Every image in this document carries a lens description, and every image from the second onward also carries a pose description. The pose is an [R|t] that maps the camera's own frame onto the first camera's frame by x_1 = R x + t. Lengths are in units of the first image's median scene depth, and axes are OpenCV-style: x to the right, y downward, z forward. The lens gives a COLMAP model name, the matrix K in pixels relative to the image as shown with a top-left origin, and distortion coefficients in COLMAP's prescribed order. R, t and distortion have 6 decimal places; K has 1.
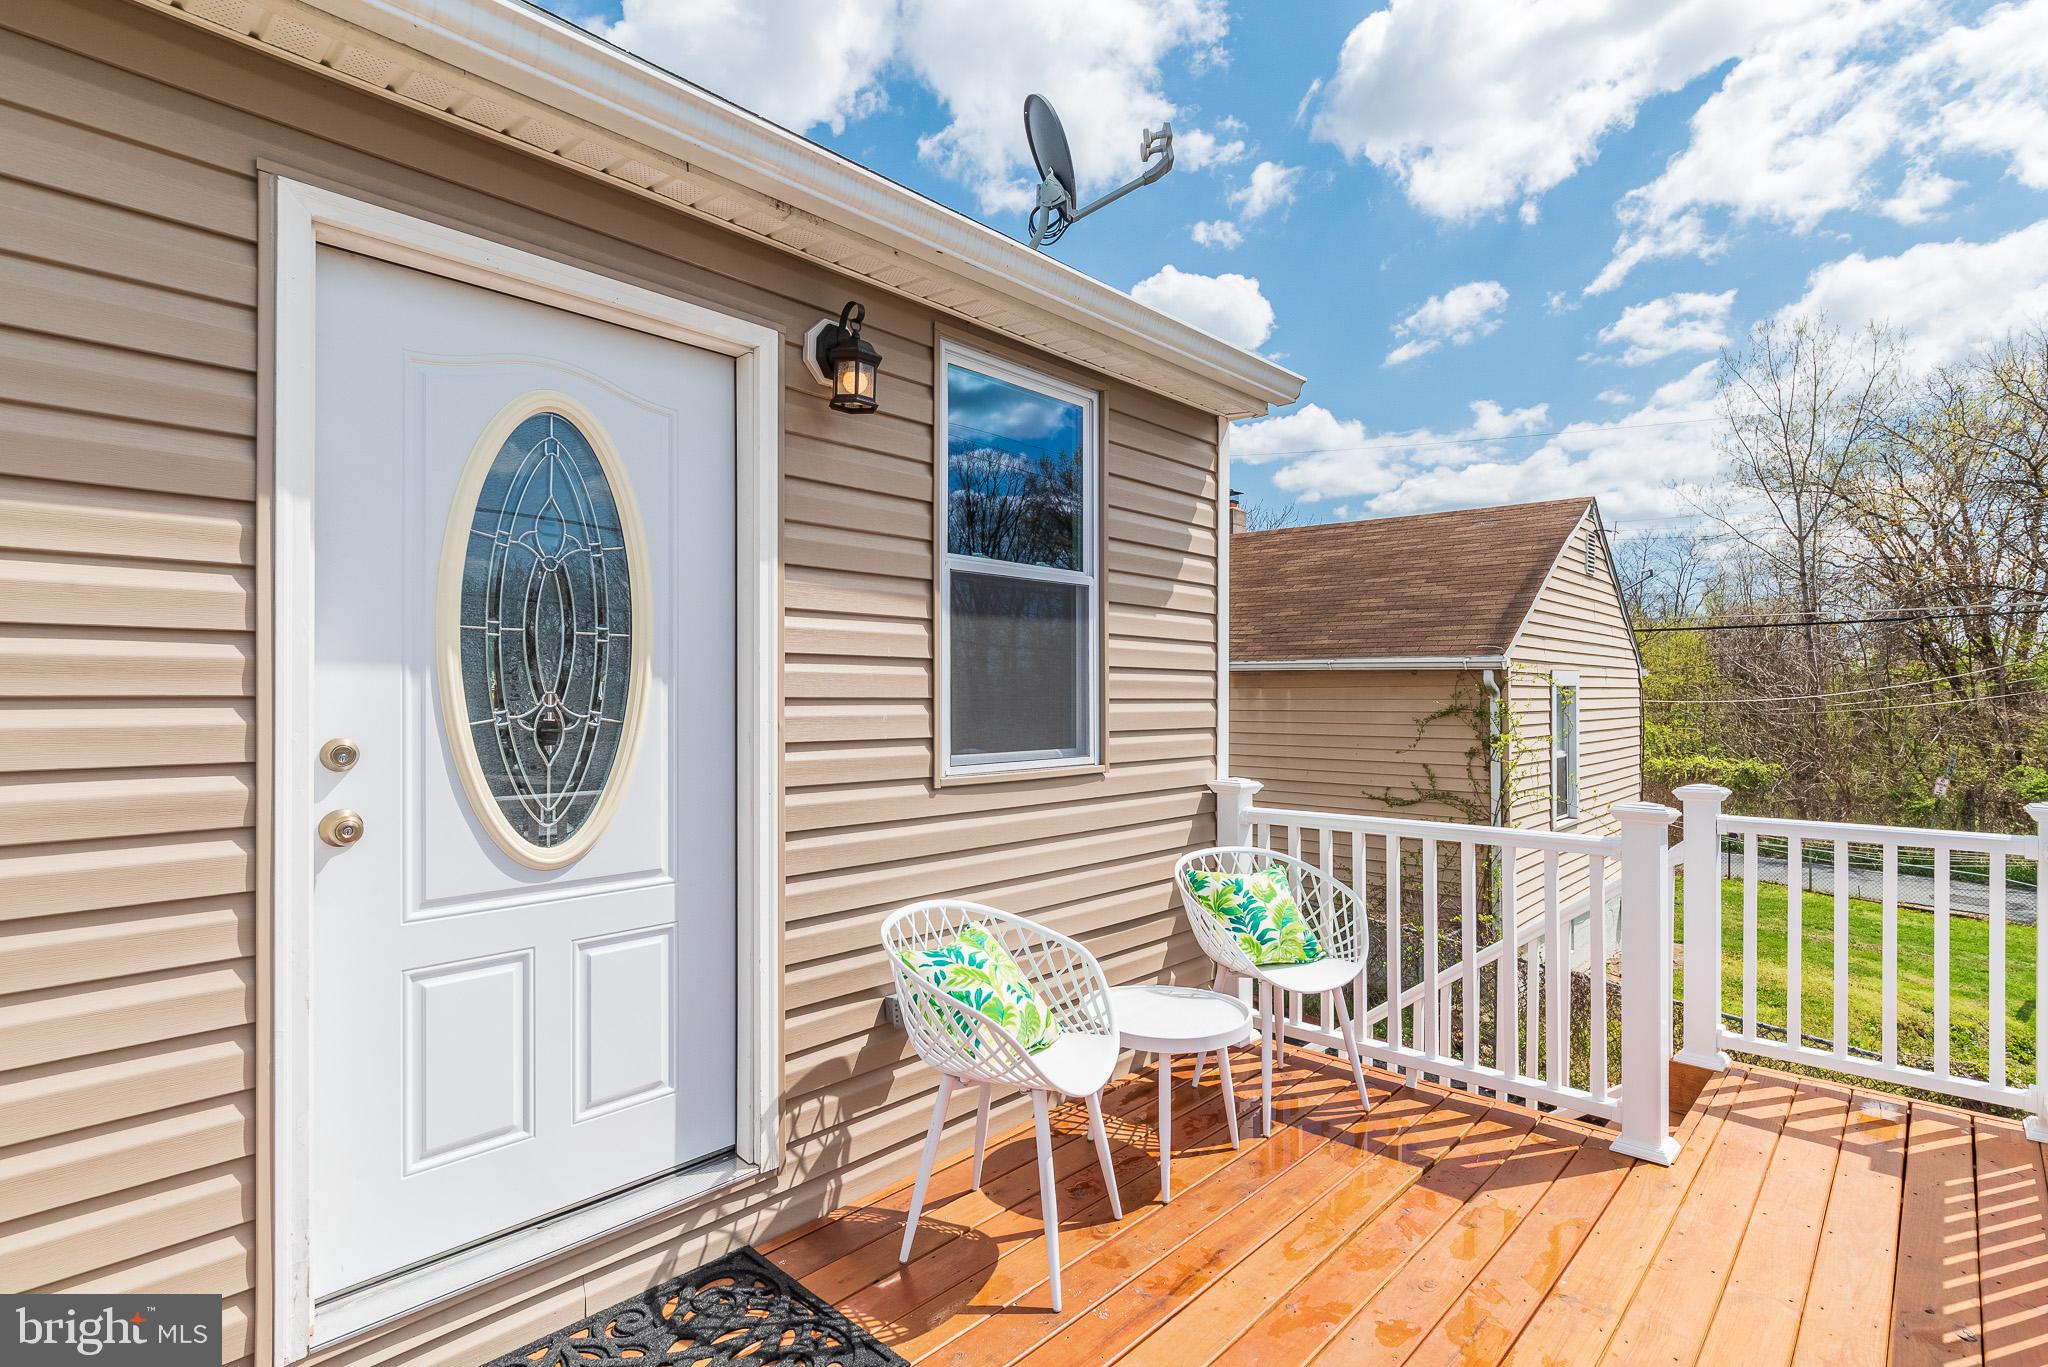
lens RADIAL K [[979.2, 0, 1026.5], [0, 979.2, 692.0], [0, 0, 1]] dist [-0.001541, -0.000360]
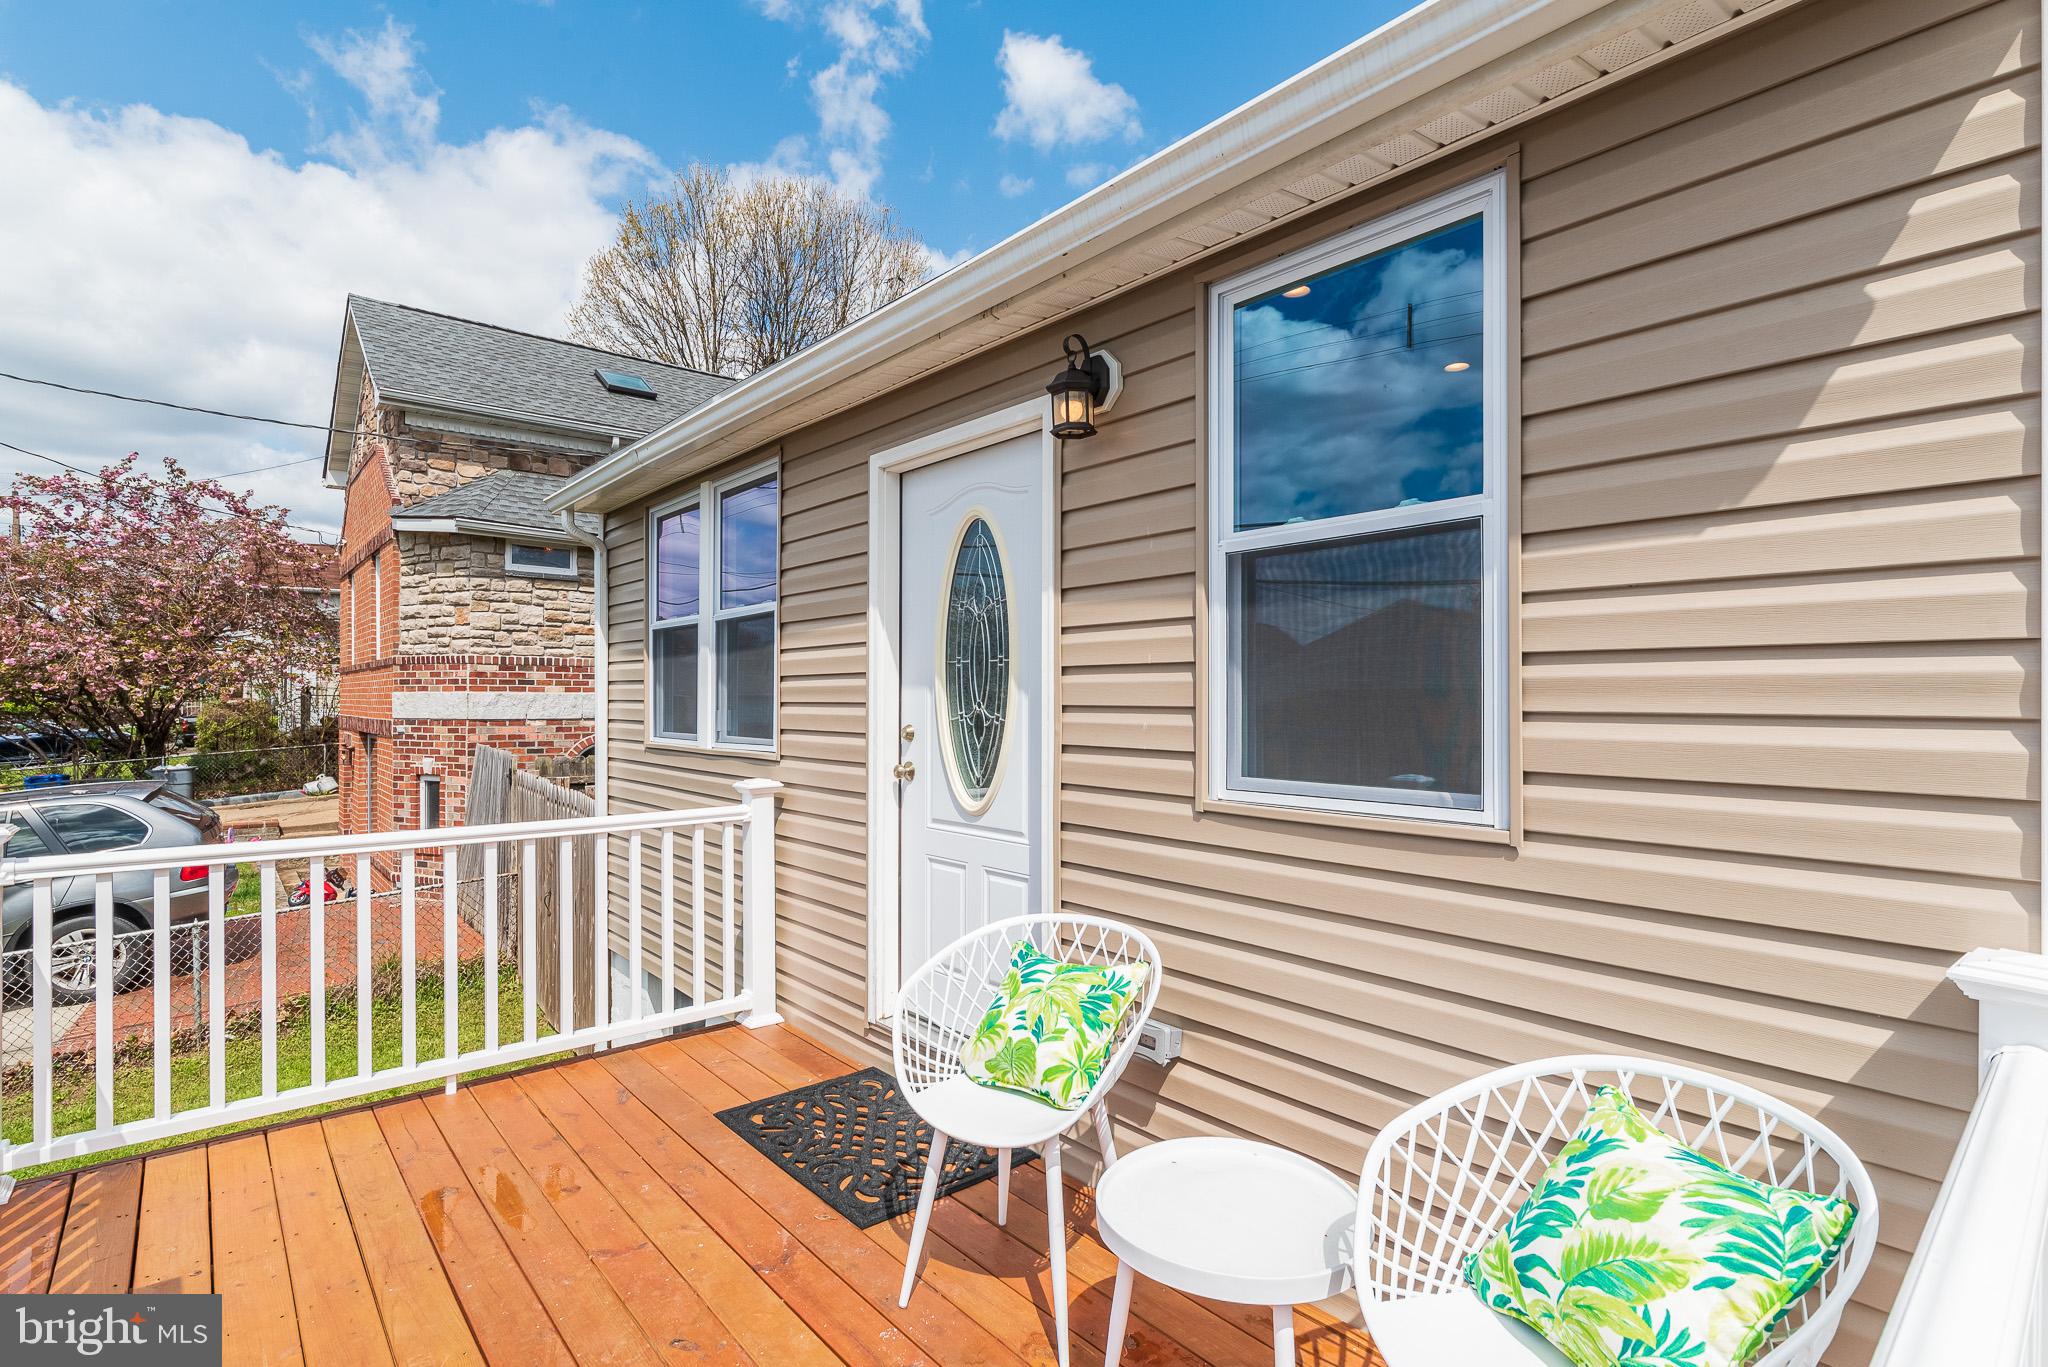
lens RADIAL K [[979.2, 0, 1026.5], [0, 979.2, 692.0], [0, 0, 1]] dist [-0.001541, -0.000360]
pose [[-0.101002, -0.004671, -0.994875, 0.713752], [0.005174, 0.999973, -0.005220, -0.003342], [0.994873, -0.005675, -0.100975, 0.846924]]
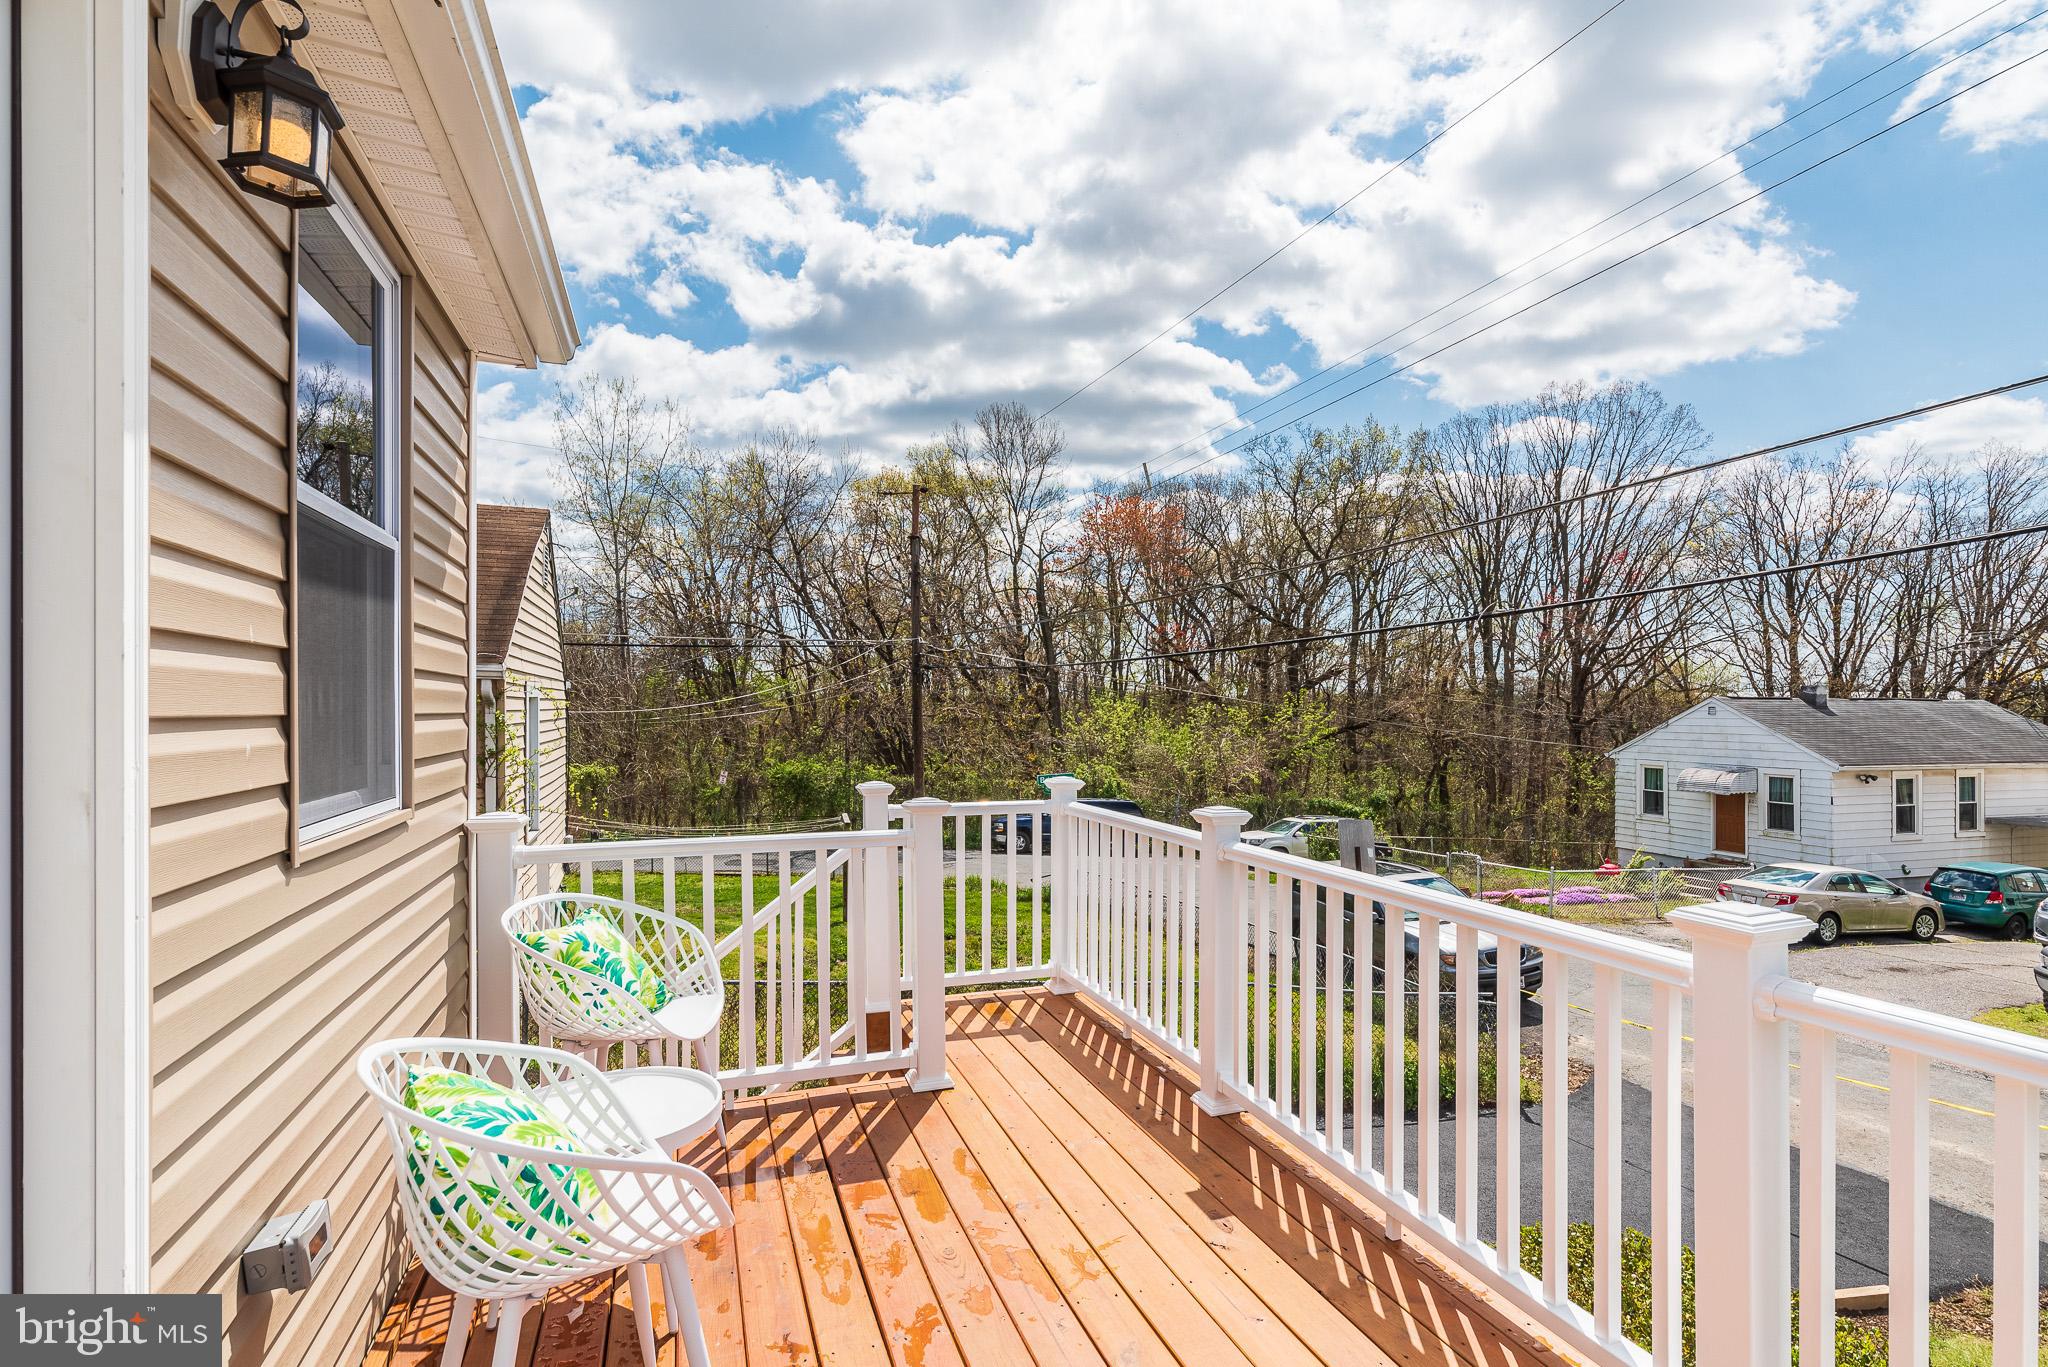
lens RADIAL K [[1008.1, 0, 1022.9], [0, 1008.1, 726.9], [0, 0, 1]] dist [0.048224, -0.000044]
pose [[0.466790, -0.018127, 0.884182, -0.392668], [-0.003494, 0.999744, 0.022341, -0.002186], [-0.884361, -0.013518, 0.466608, 0.294757]]
